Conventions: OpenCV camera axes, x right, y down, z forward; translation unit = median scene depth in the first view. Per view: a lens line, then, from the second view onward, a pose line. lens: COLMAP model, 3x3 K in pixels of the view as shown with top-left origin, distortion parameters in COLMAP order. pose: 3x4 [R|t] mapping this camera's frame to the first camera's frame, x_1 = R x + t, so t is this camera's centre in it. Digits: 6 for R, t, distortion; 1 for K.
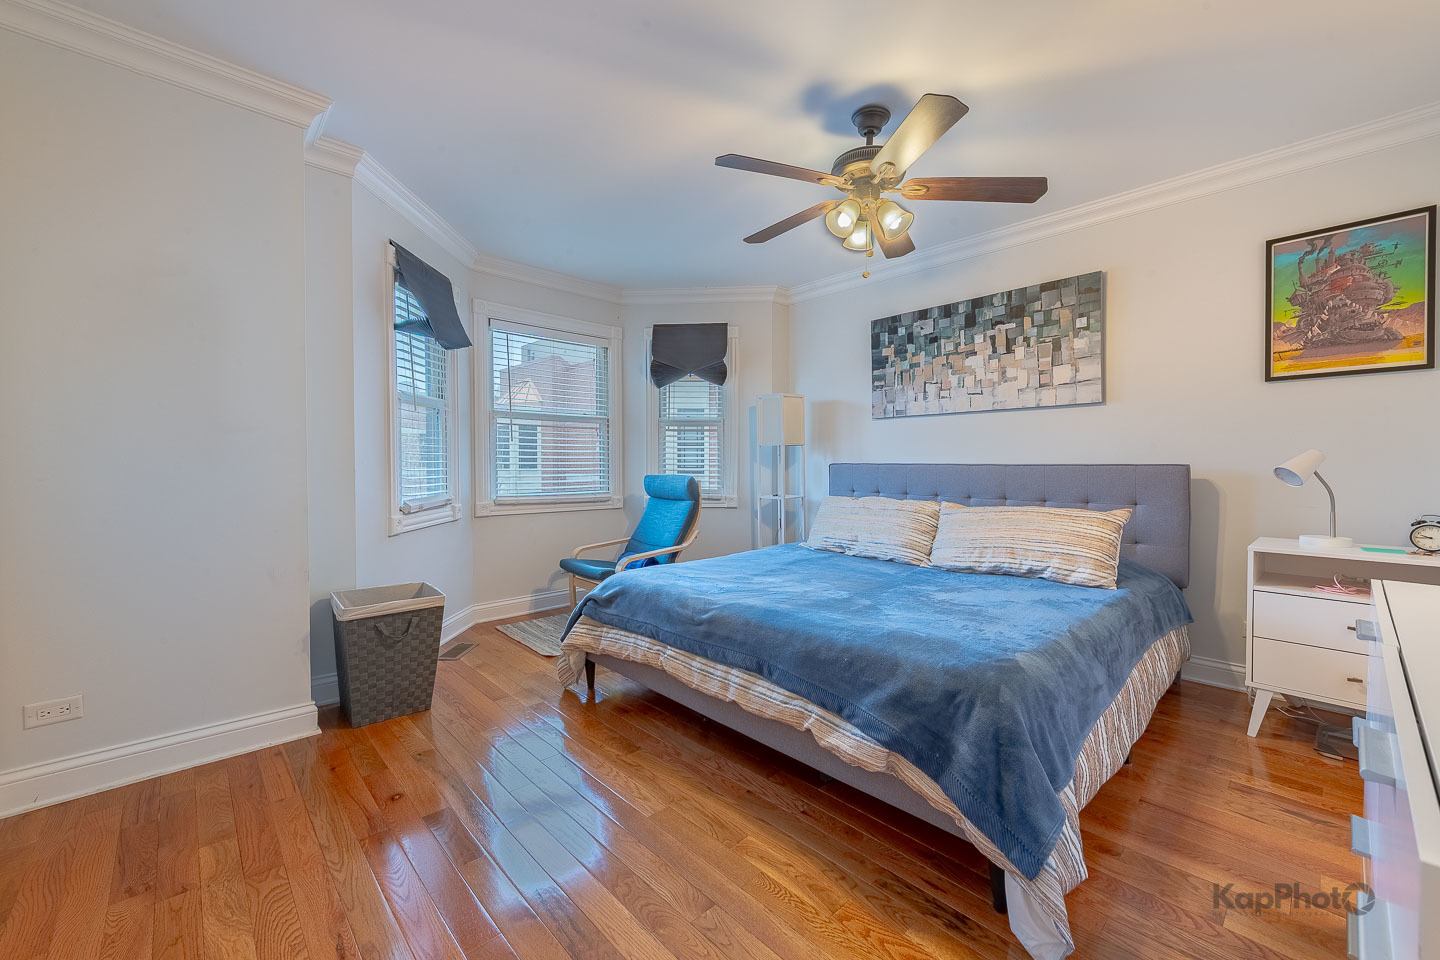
lens RADIAL K [[579.7, 0, 722.7], [0, 579.7, 464.2], [0, 0, 1]] dist [0.003076, -0.000191]
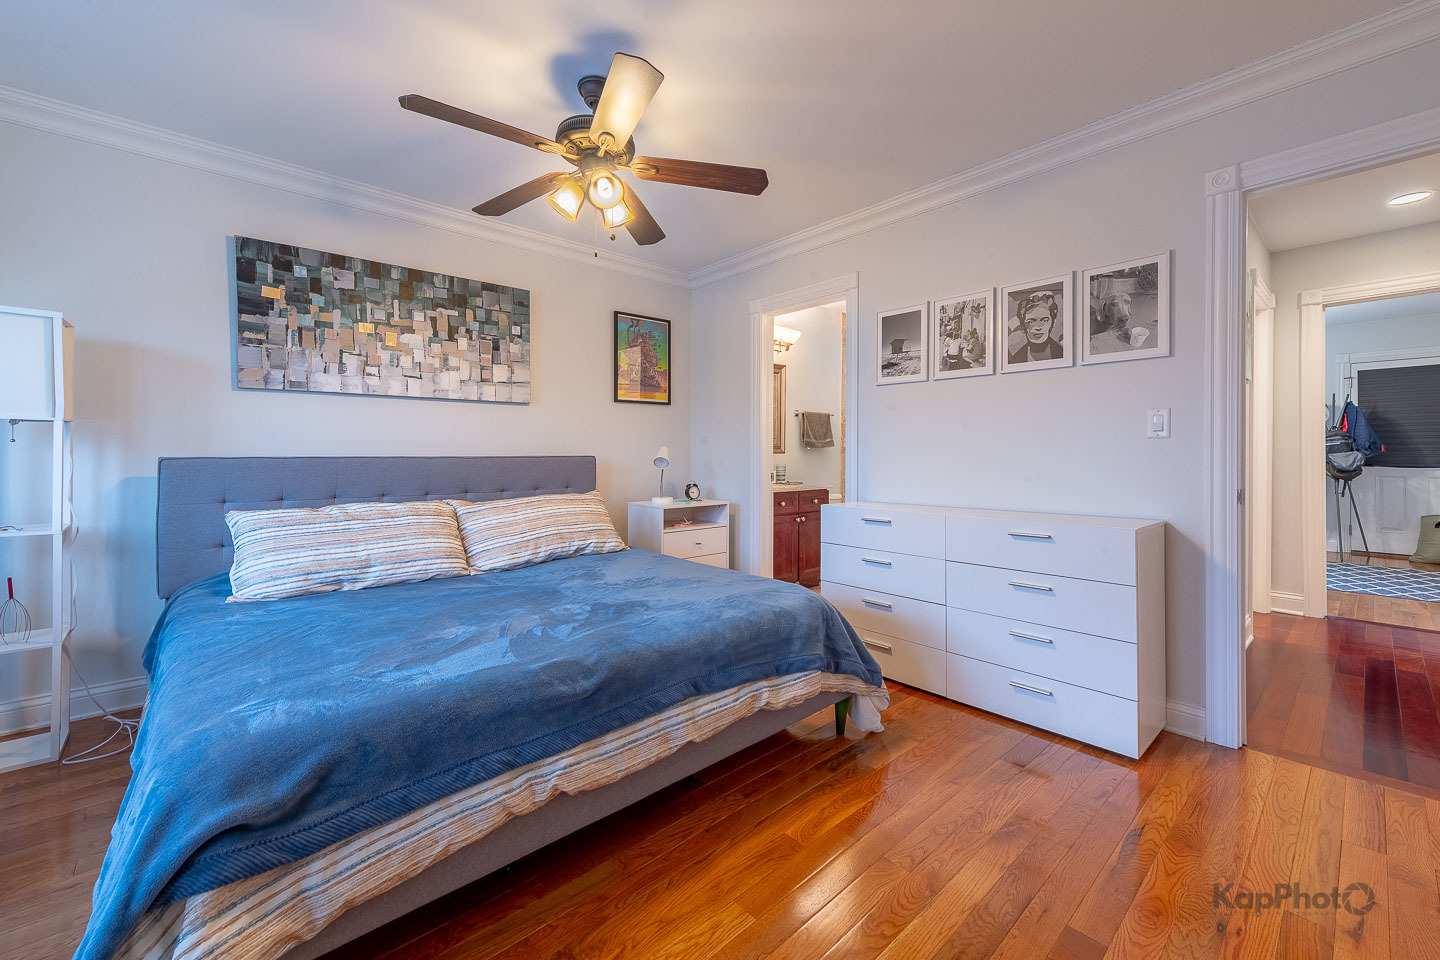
lens RADIAL K [[600.3, 0, 712.8], [0, 600.3, 451.1], [0, 0, 1]] dist [0.001610, -0.000163]
pose [[-0.004176, 0.005503, 0.999976, -0.498488], [0.004687, 0.999974, -0.005483, -0.001883], [-0.999980, 0.004664, -0.004202, 0.572250]]
